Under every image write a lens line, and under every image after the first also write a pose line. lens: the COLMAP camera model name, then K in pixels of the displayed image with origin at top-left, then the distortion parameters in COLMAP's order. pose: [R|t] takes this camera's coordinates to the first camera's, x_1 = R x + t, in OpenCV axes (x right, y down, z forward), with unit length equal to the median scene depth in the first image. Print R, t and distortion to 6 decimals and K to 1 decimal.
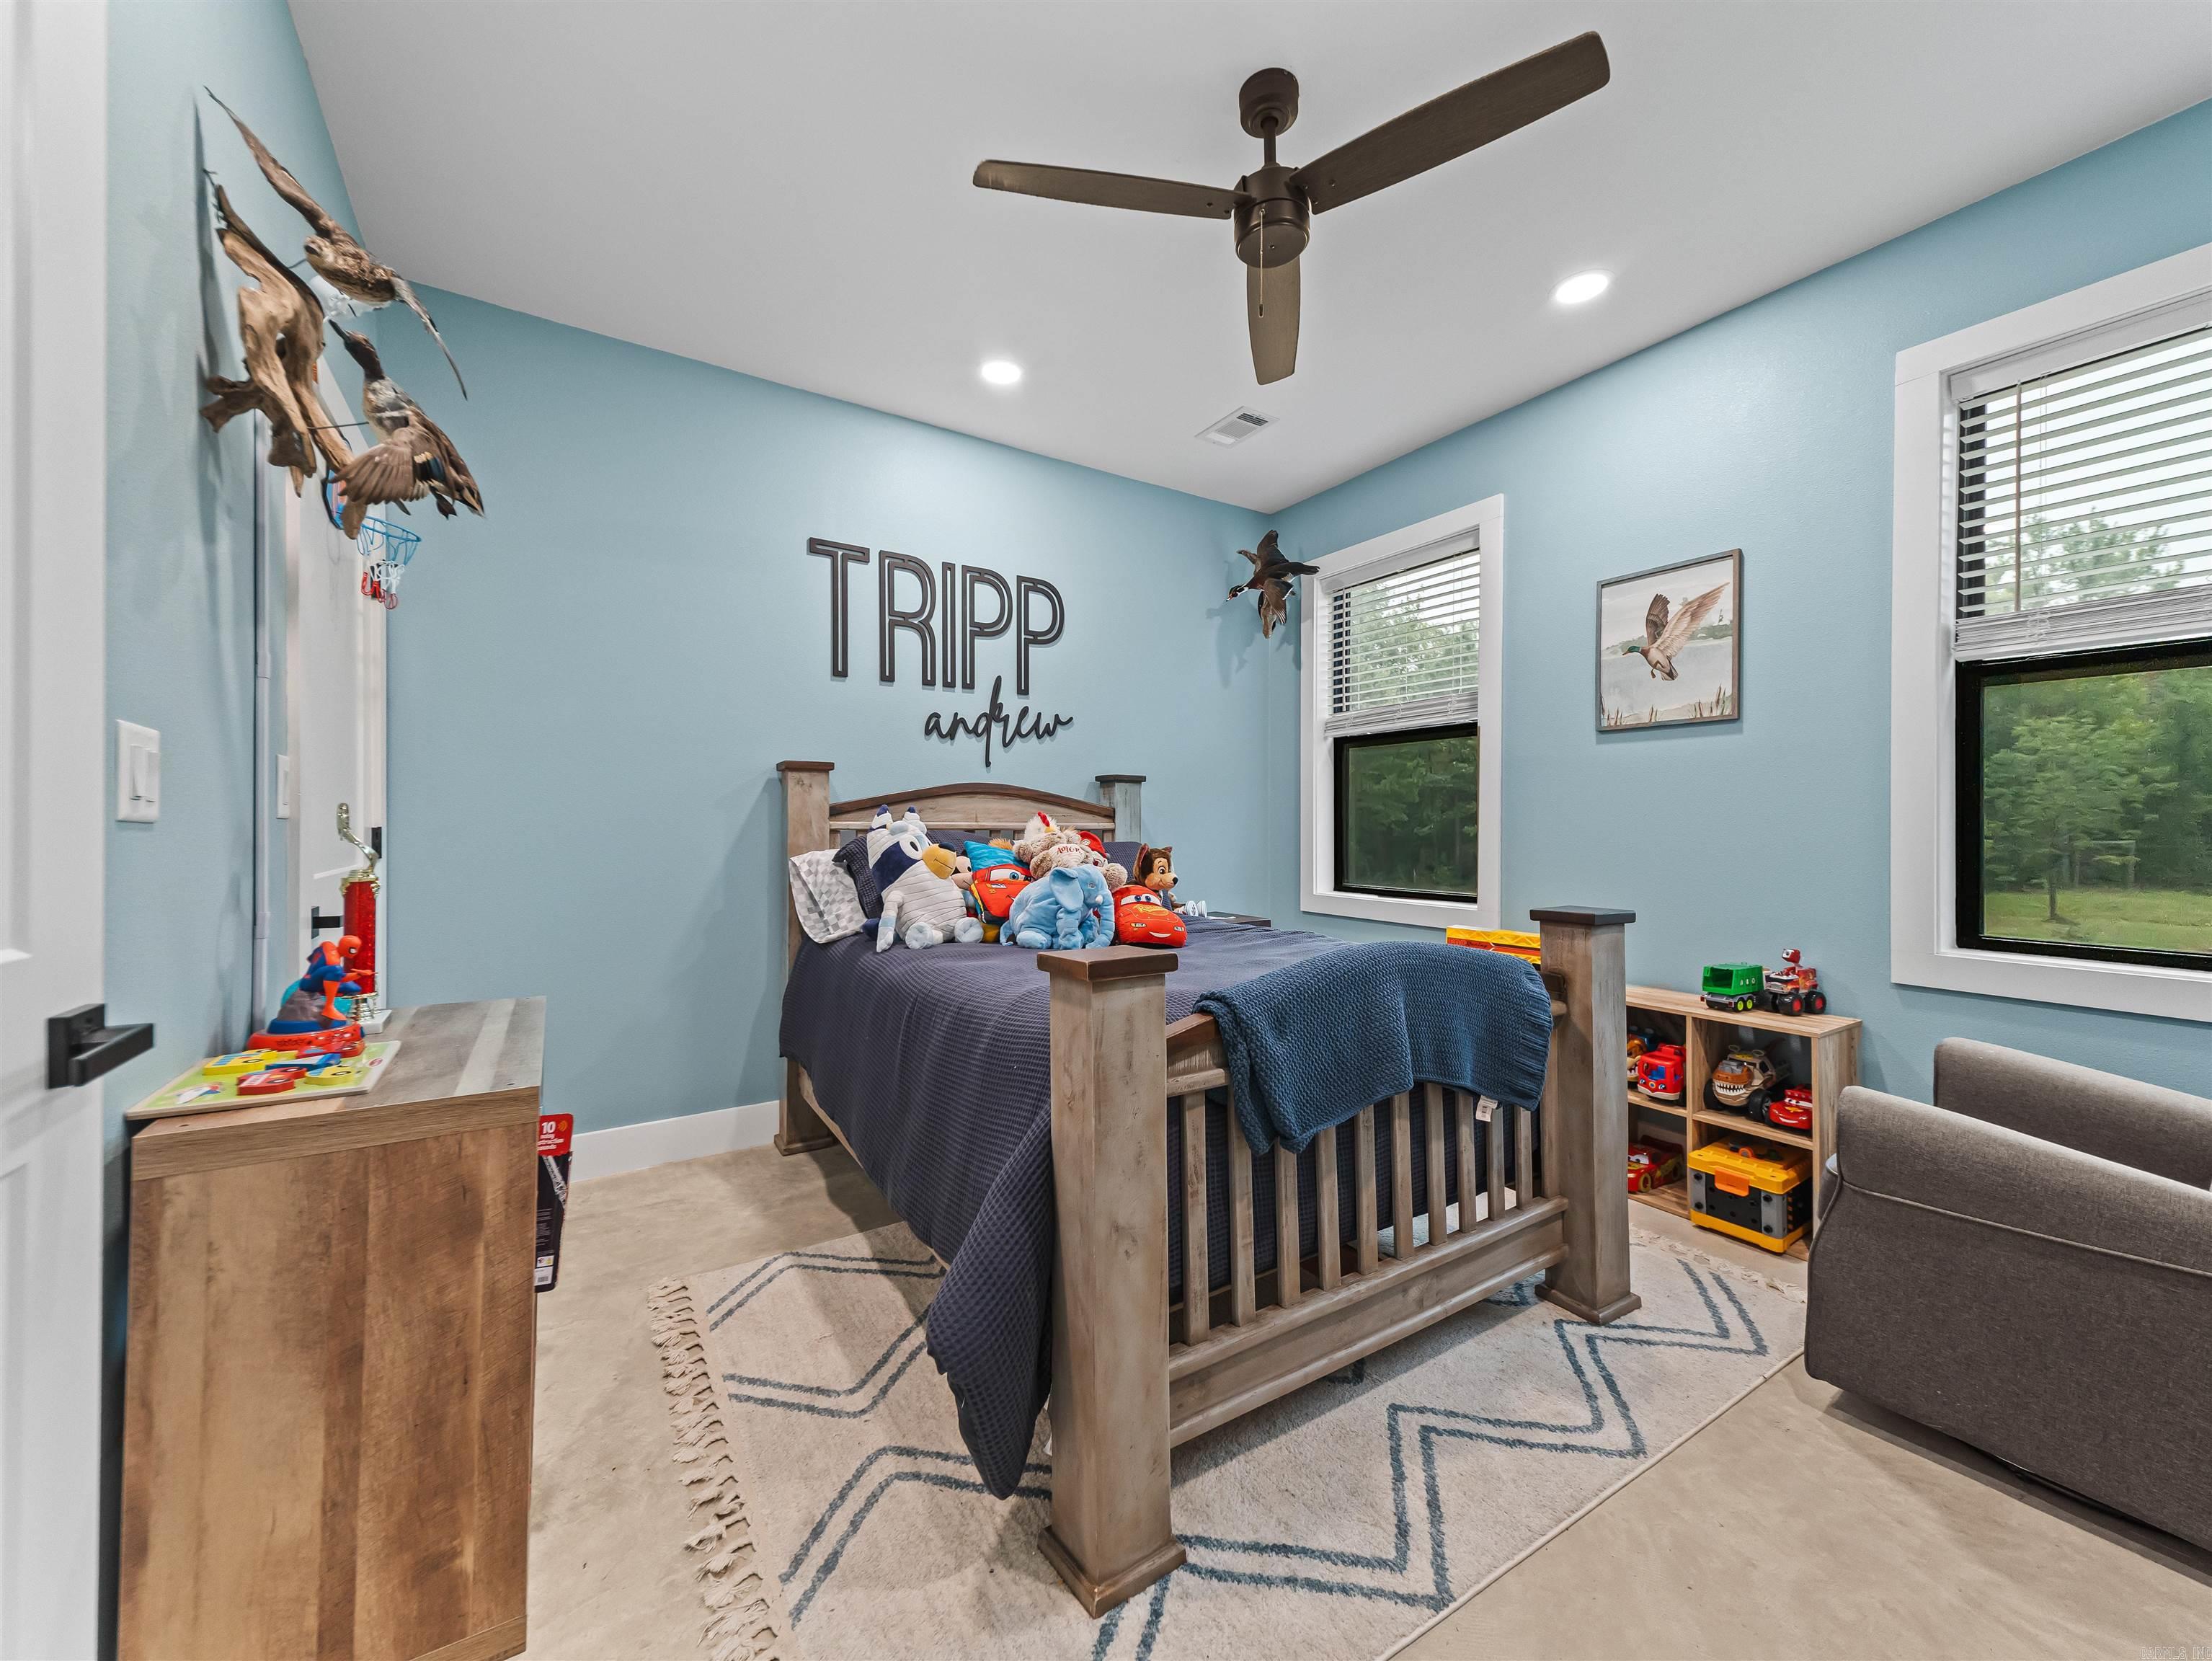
lens RADIAL K [[844.3, 0, 1102.5], [0, 844.3, 813.2], [0, 0, 1]] dist [0.033939, -0.013827]
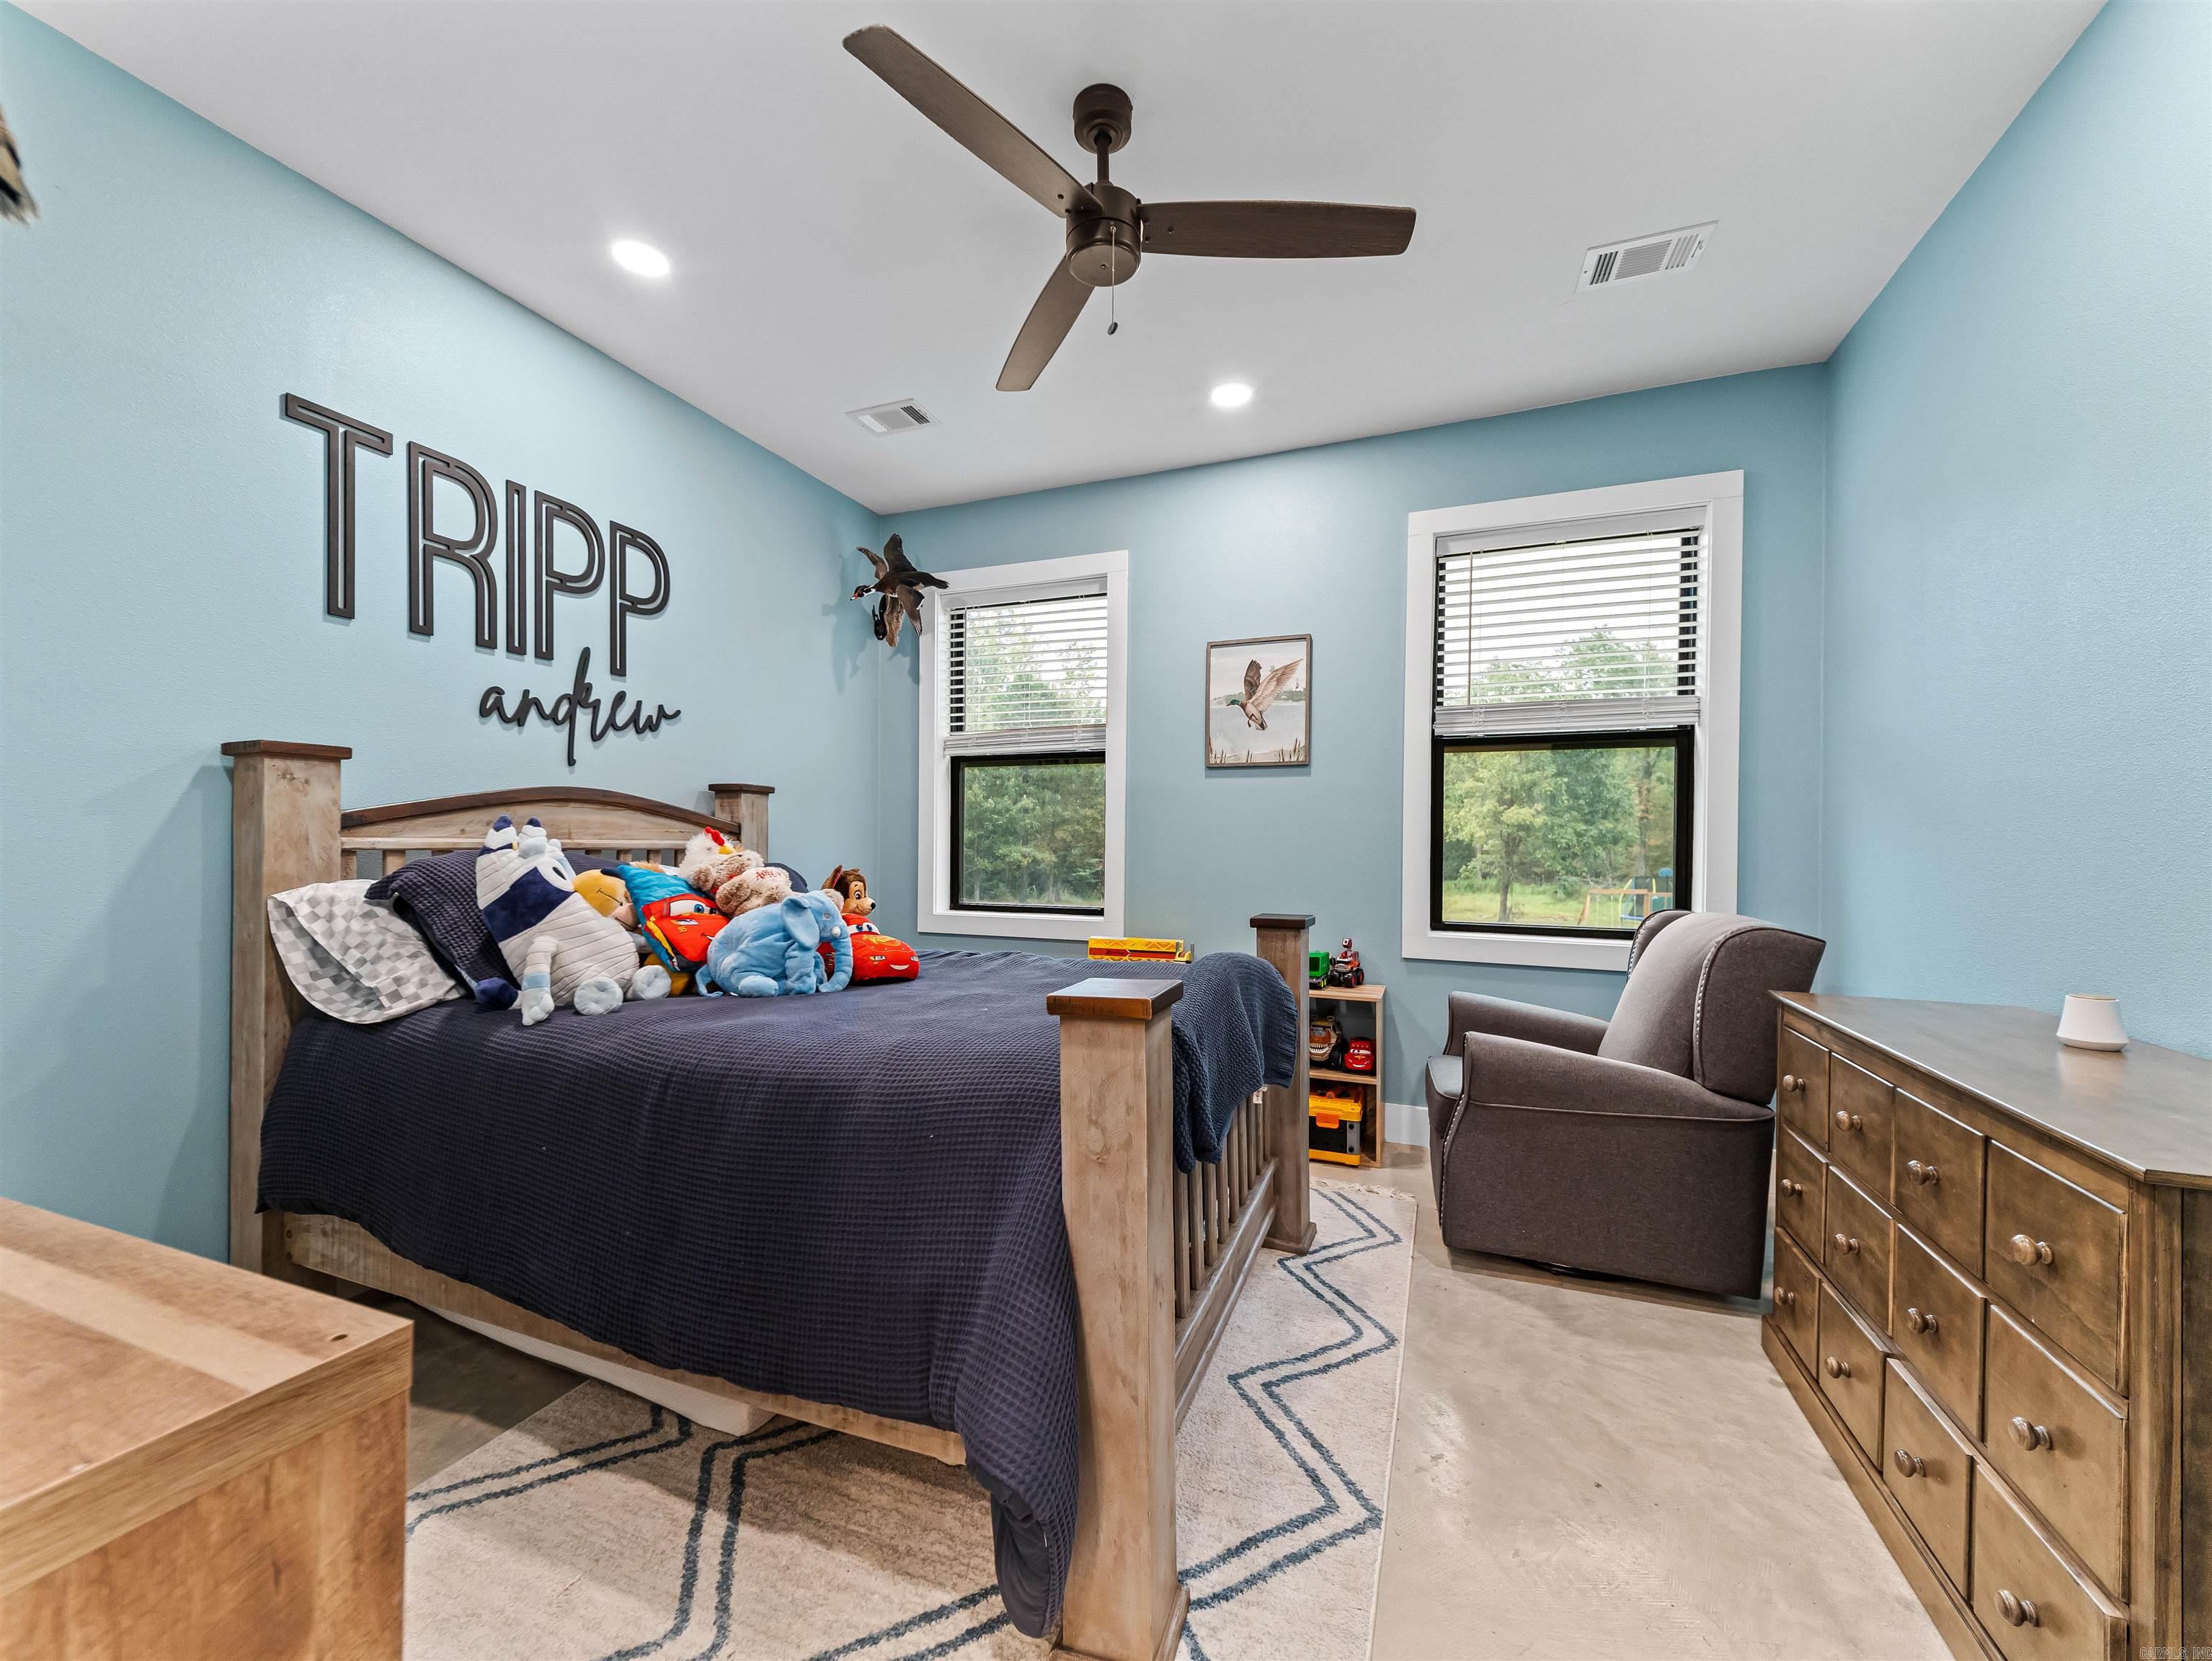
lens RADIAL K [[853.9, 0, 1105.8], [0, 853.9, 835.3], [0, 0, 1]] dist [0.038362, -0.017388]
pose [[0.810249, 0.009456, 0.586009, -0.252210], [-0.013739, 0.999902, 0.002860, -0.001822], [-0.585925, -0.010369, 0.810299, 0.115063]]
